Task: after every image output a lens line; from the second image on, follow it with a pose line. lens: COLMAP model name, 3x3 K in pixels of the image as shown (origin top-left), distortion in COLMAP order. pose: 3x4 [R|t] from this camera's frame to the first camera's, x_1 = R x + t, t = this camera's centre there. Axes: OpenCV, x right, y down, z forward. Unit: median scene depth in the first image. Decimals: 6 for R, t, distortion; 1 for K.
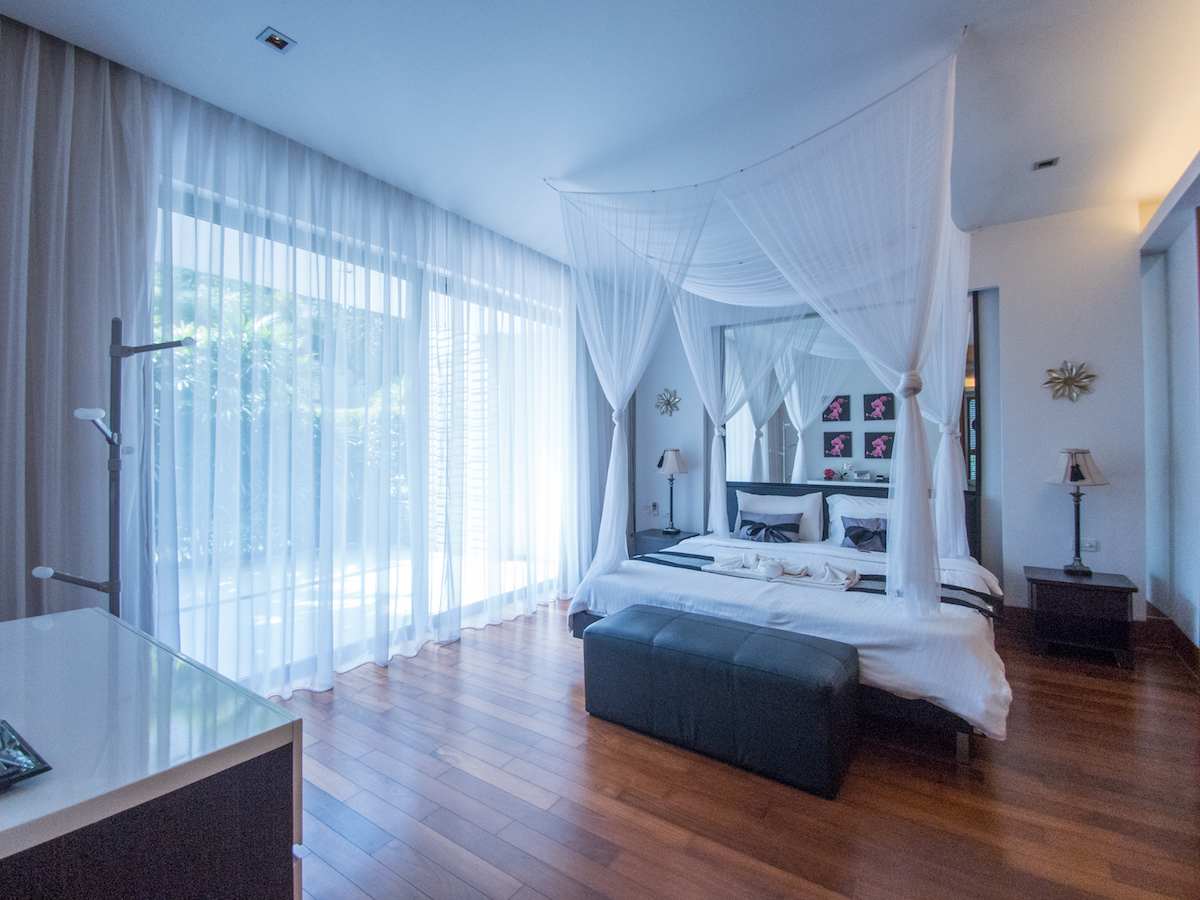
lens RADIAL K [[544.2, 0, 598.5], [0, 544.2, 442.0], [0, 0, 1]] dist [0.000418, -0.010039]
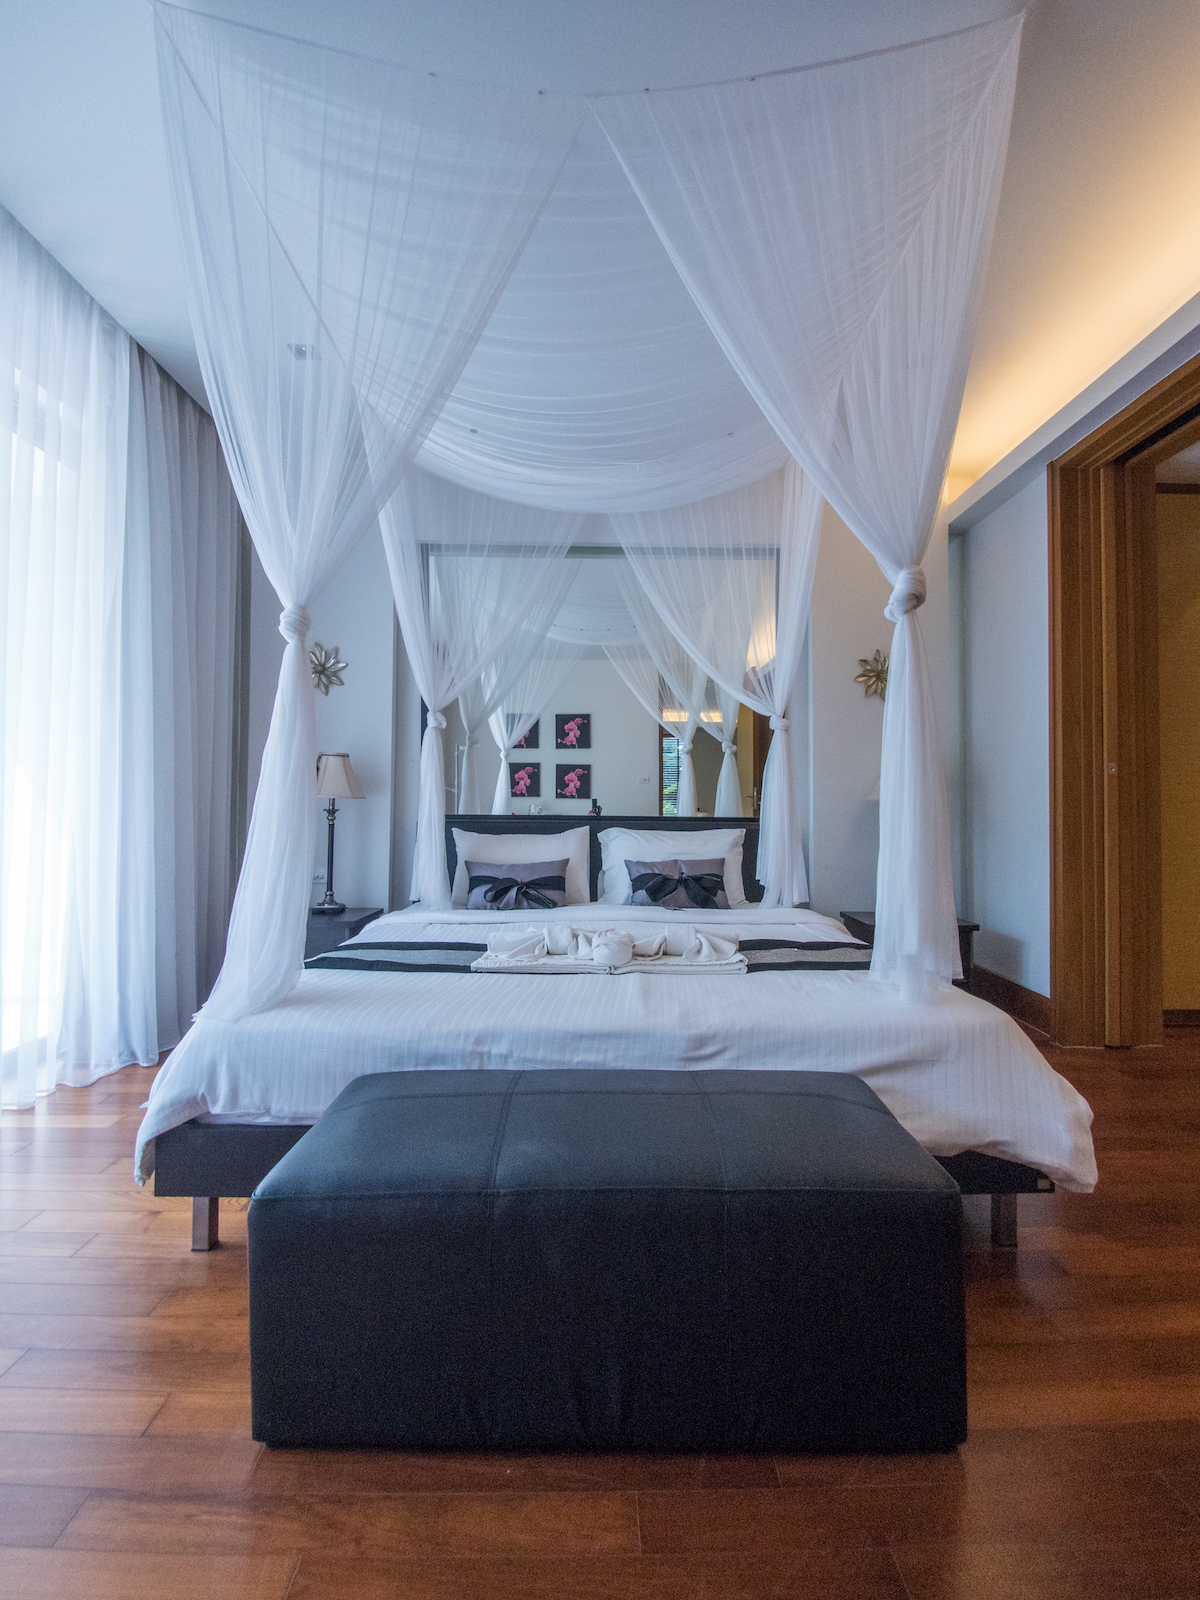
lens RADIAL K [[708.1, 0, 600.0], [0, 708.1, 800.0], [0, 0, 1]] dist [0.013289, -0.000196]
pose [[0.812153, 0.009173, 0.583372, -0.086287], [-0.010487, 0.999944, -0.001124, 0.083439], [-0.583350, -0.005205, 0.812204, 0.420890]]
